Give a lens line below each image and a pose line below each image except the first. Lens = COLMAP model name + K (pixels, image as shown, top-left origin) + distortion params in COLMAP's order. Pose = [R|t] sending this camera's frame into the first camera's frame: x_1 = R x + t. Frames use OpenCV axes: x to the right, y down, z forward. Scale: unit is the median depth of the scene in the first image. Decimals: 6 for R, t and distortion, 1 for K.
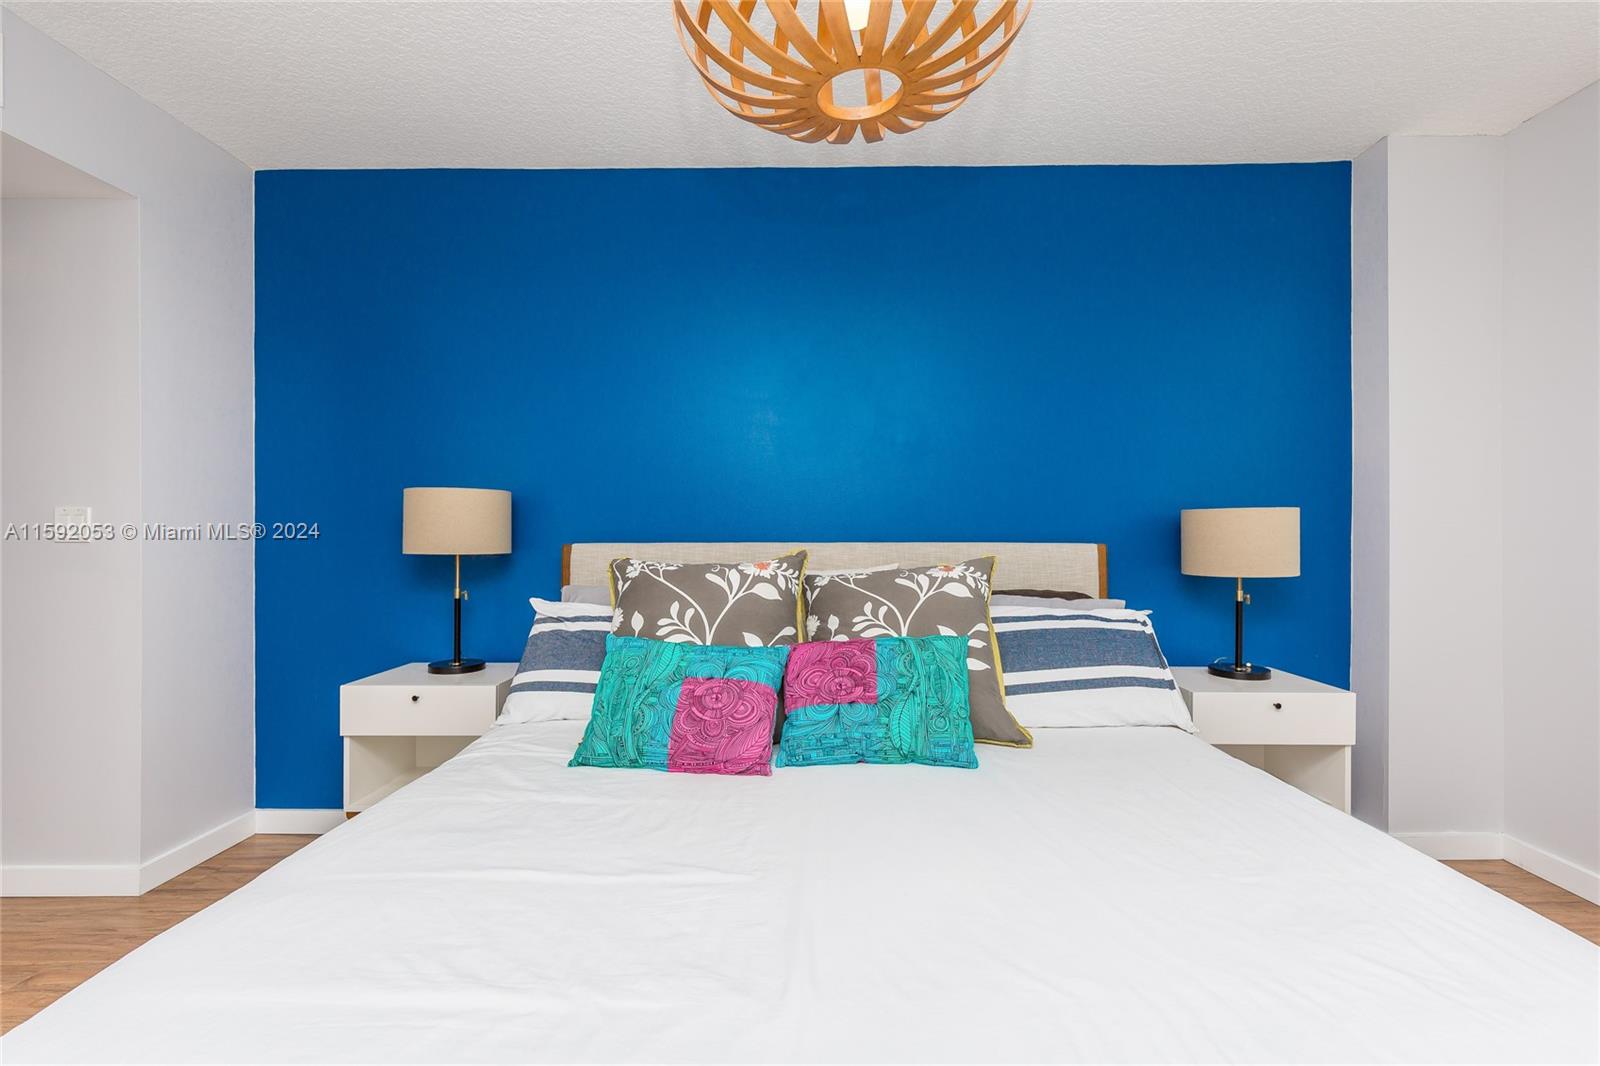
lens RADIAL K [[726.1, 0, 803.1], [0, 726.1, 536.0], [0, 0, 1]] dist [0.005795, -0.000875]
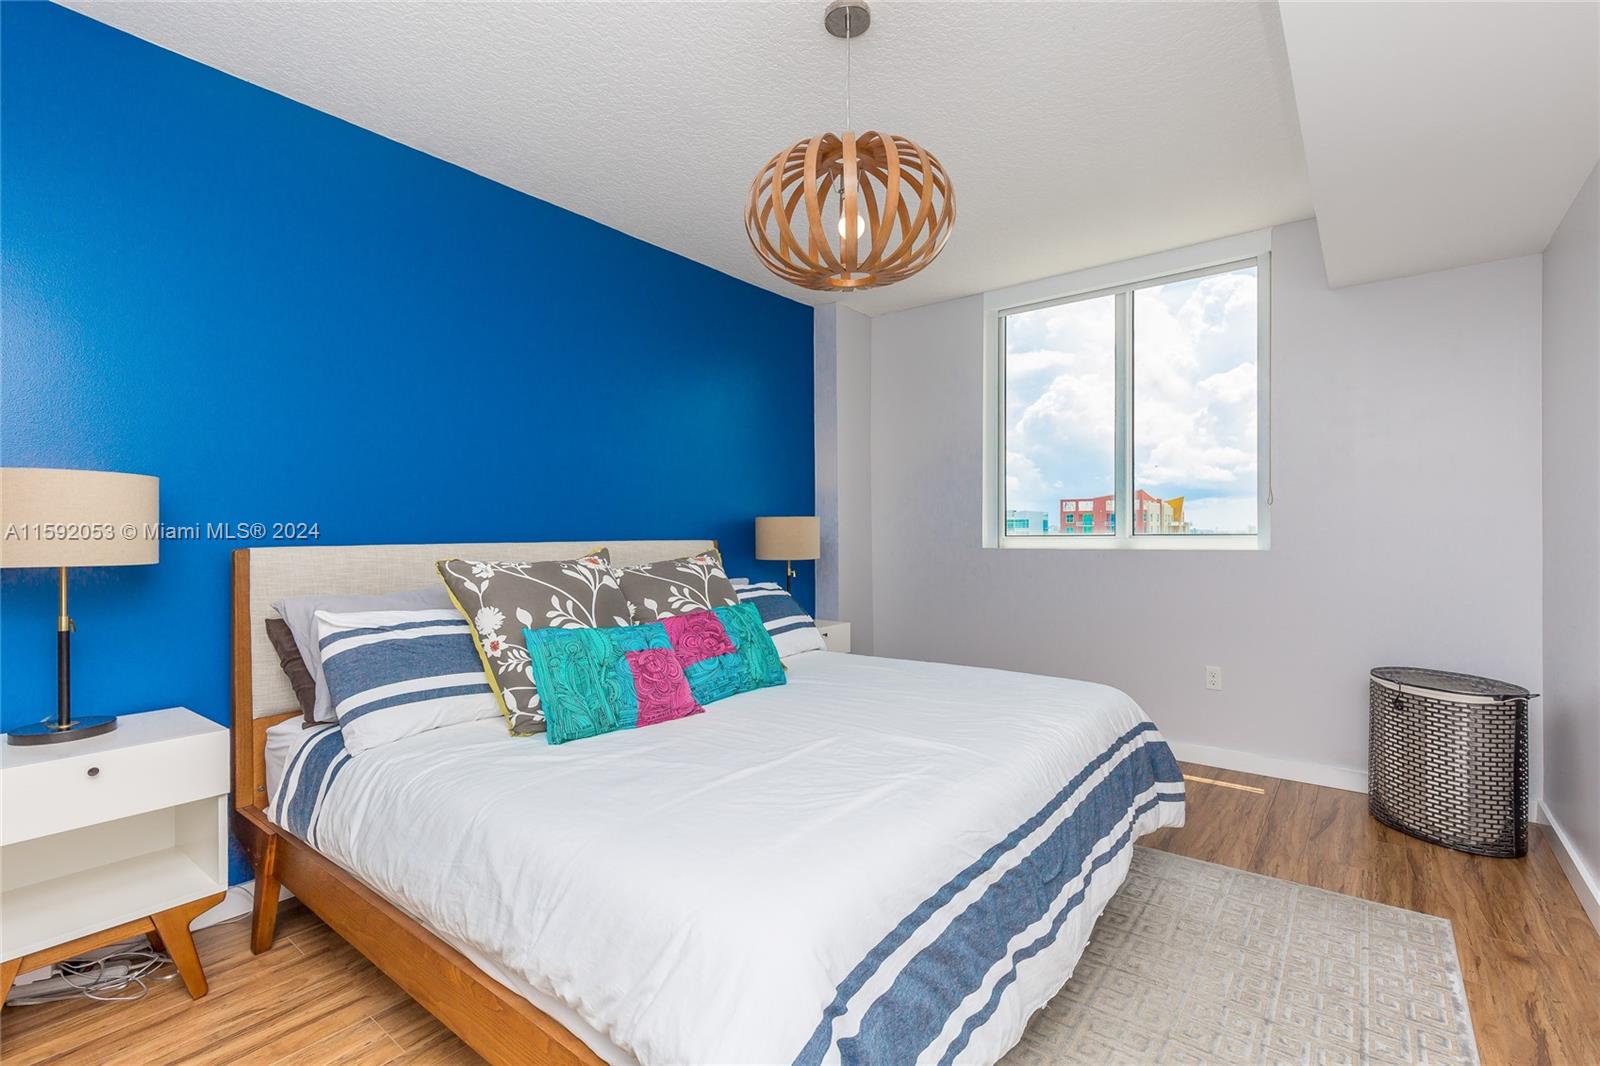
lens RADIAL K [[726.1, 0, 808.0], [0, 726.1, 531.2], [0, 0, 1]] dist [0.005795, -0.000875]
pose [[0.598671, -0.001569, 0.800993, -0.896816], [0.009046, 0.999948, -0.004802, 0.001576], [-0.800944, 0.010120, 0.598654, 0.030202]]
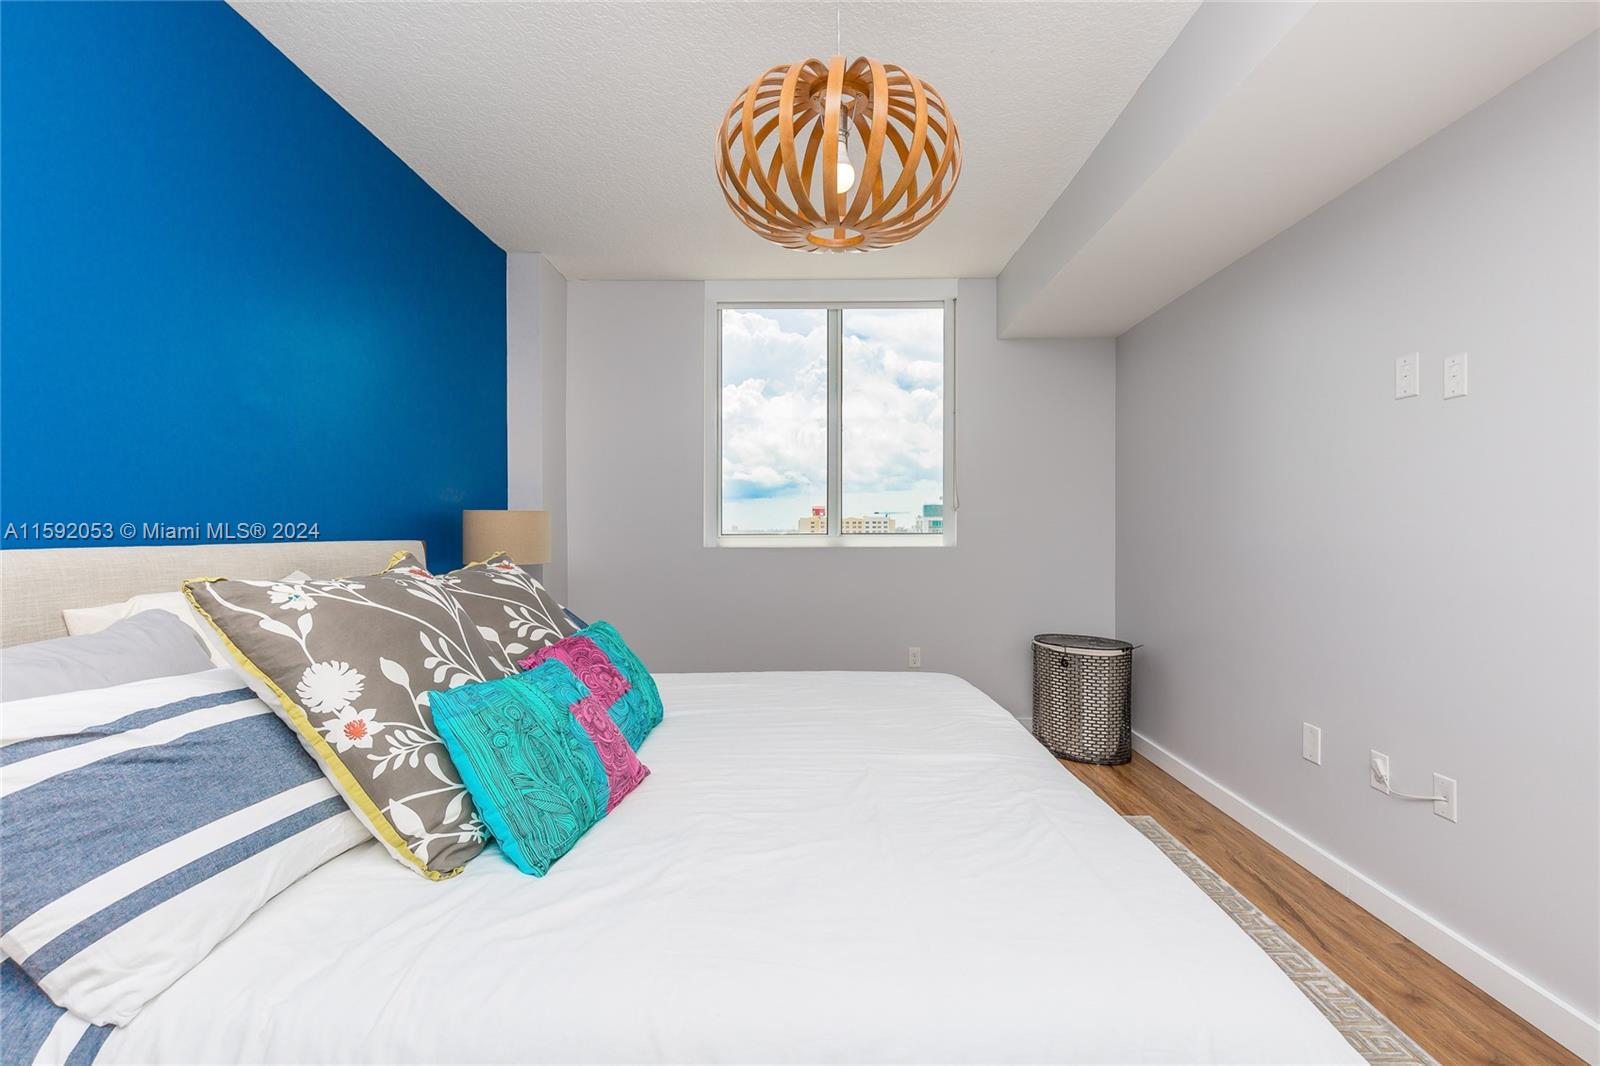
lens RADIAL K [[726.1, 0, 810.2], [0, 726.1, 530.4], [0, 0, 1]] dist [0.005795, -0.000875]
pose [[-0.014074, -0.000798, 0.999901, -0.926068], [0.006954, 0.999975, 0.000896, -0.002301], [-0.999877, 0.006966, -0.014068, 0.701012]]
